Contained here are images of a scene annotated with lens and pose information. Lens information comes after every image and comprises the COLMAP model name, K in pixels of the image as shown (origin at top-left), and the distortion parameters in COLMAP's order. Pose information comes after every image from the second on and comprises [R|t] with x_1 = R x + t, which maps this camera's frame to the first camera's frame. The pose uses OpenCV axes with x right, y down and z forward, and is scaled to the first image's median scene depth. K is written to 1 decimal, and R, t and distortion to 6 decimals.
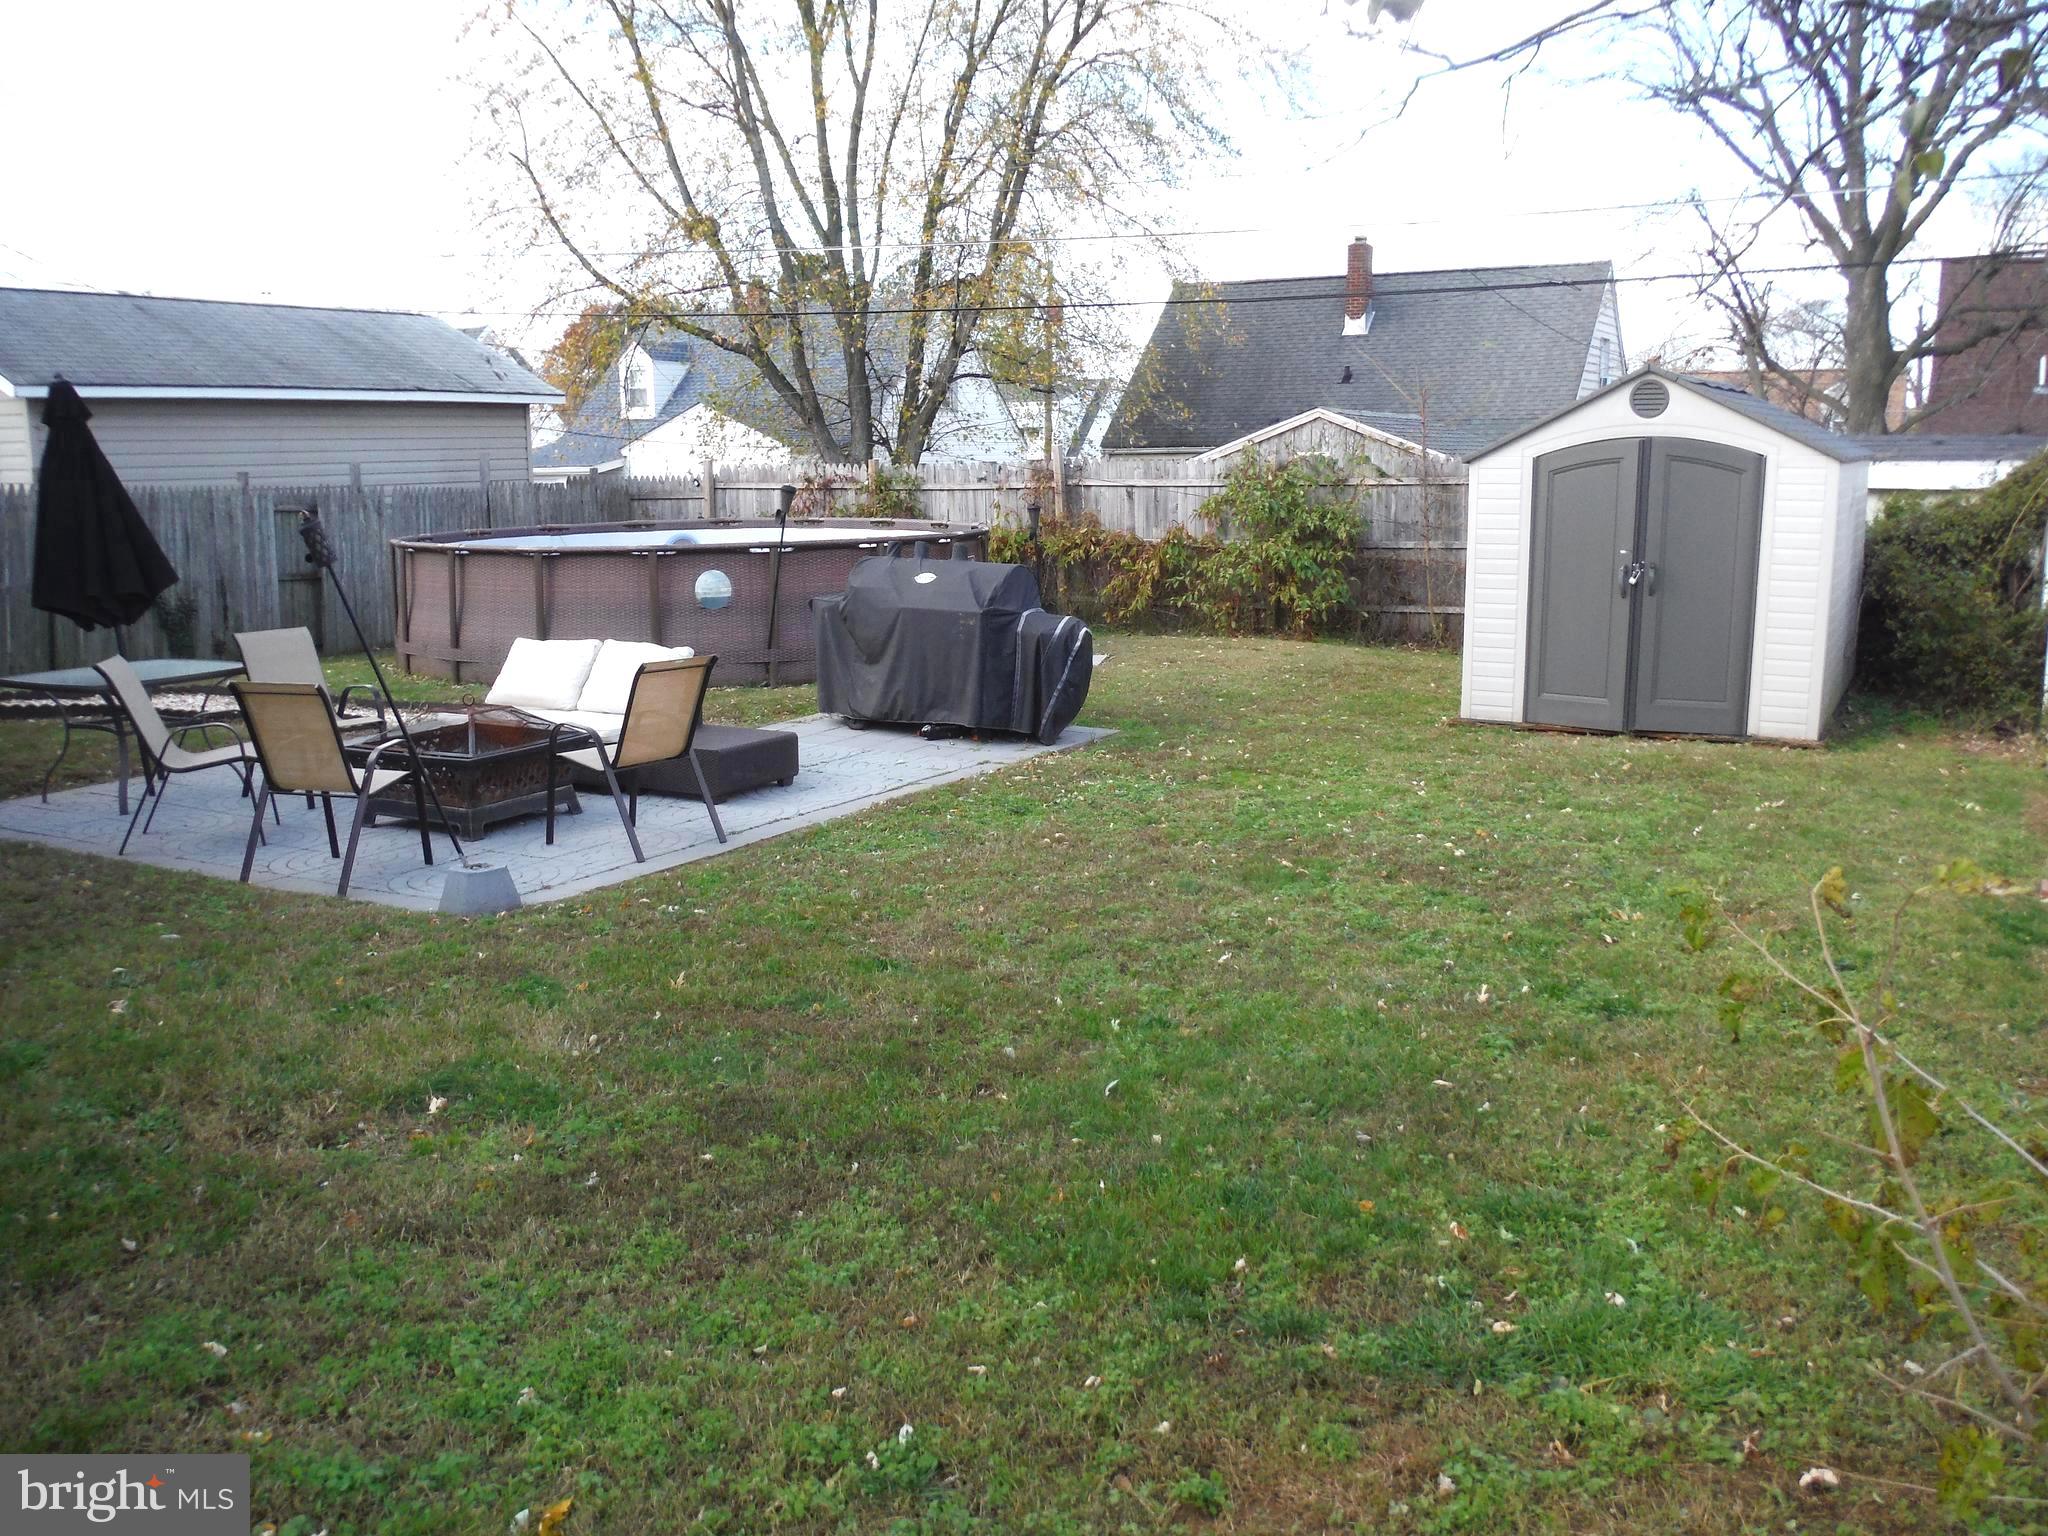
lens RADIAL K [[1723.6, 0, 1021.6], [0, 1723.6, 767.8], [0, 0, 1]] dist [-0.086357, 0.050683]
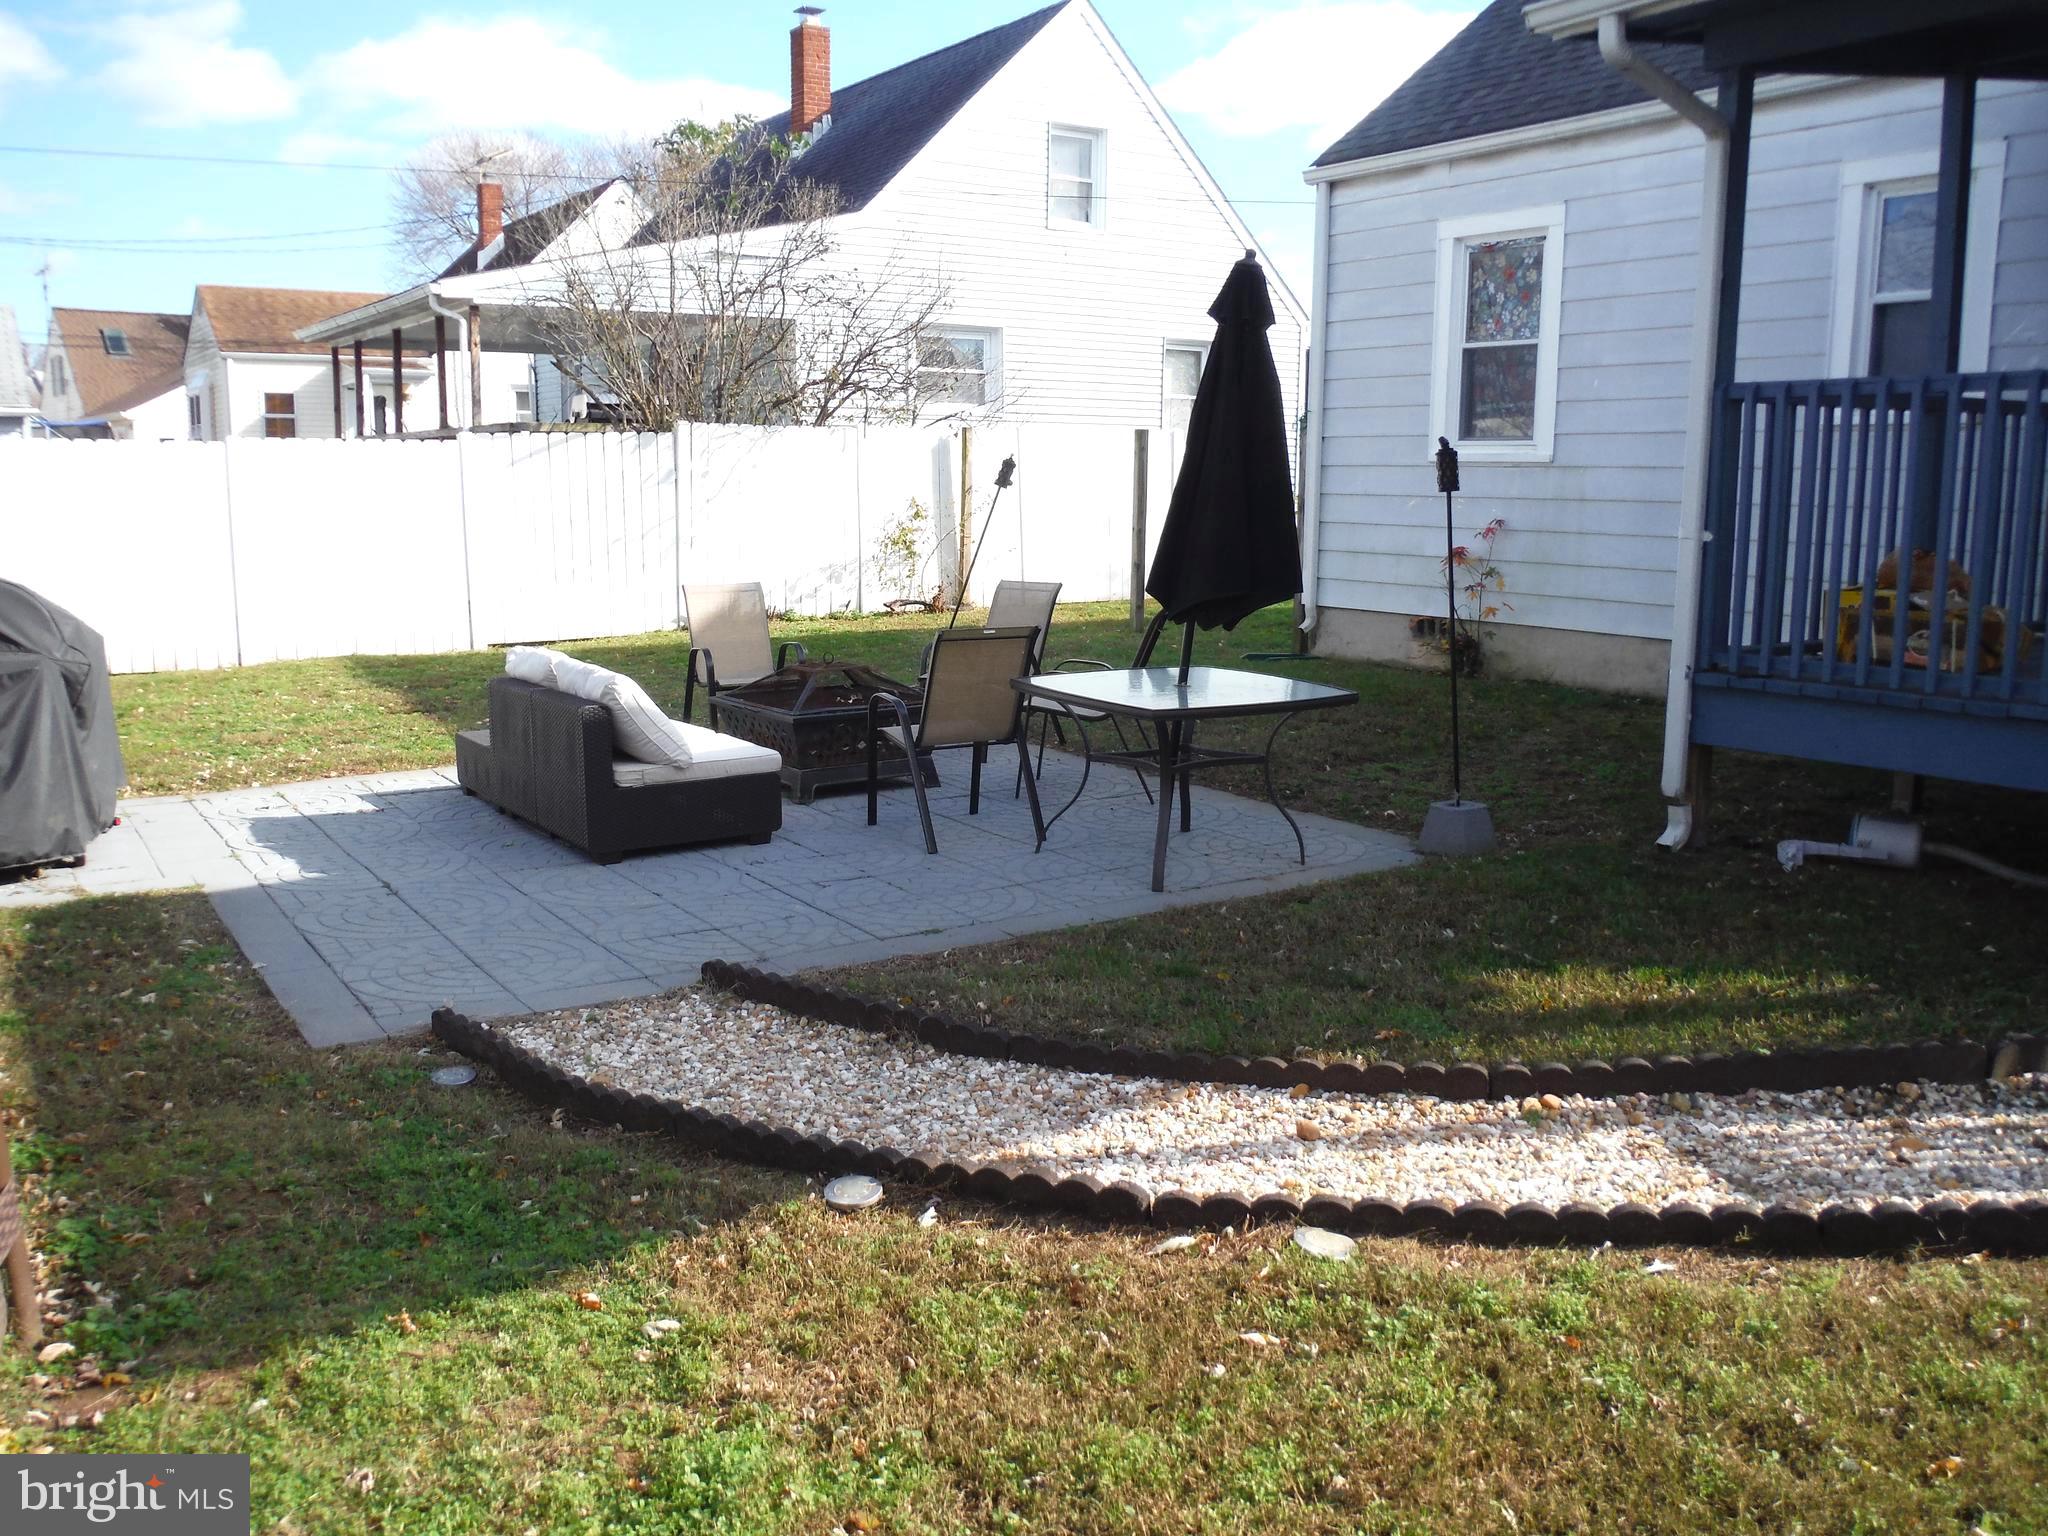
lens RADIAL K [[1723.6, 0, 1027.7], [0, 1723.6, 779.7], [0, 0, 1]] dist [-0.086357, 0.050683]
pose [[-0.883390, -0.075181, 0.462569, -0.448010], [0.090709, 0.940951, 0.326163, -0.144480], [-0.459776, 0.330088, -0.824408, 0.905097]]
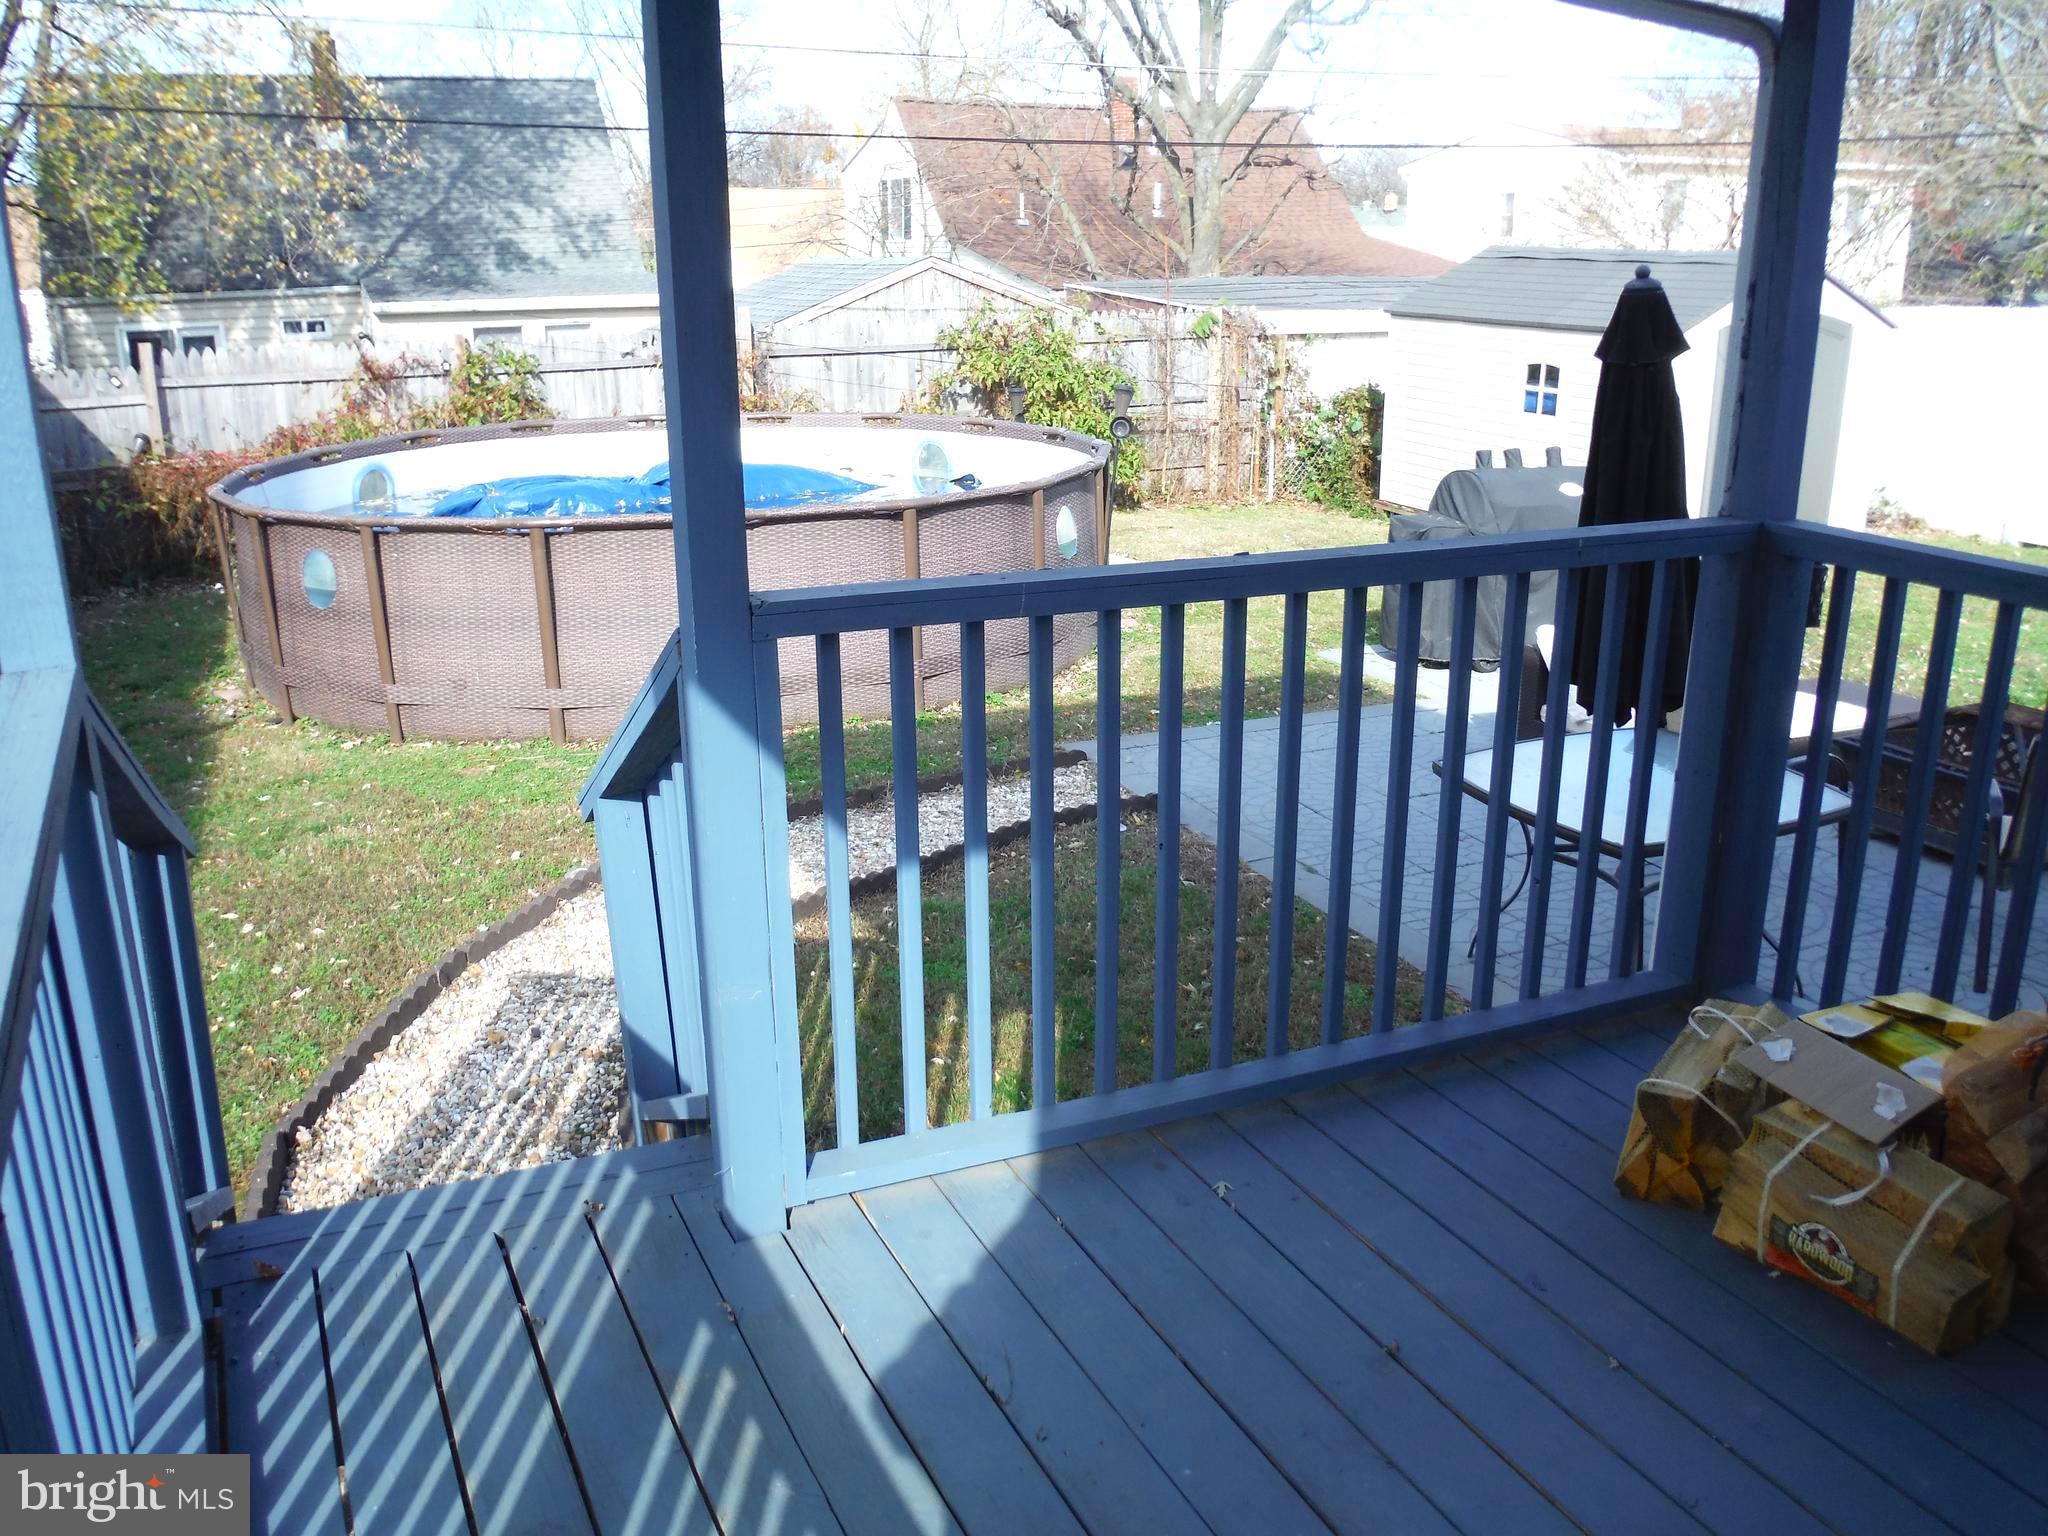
lens RADIAL K [[1723.6, 0, 1019.9], [0, 1723.6, 762.6], [0, 0, 1]] dist [-0.086357, 0.050683]
pose [[0.605390, -0.227183, 0.762817, -0.616805], [0.146198, 0.973832, 0.174002, -0.111116], [-0.782387, 0.006184, 0.622762, 0.444950]]
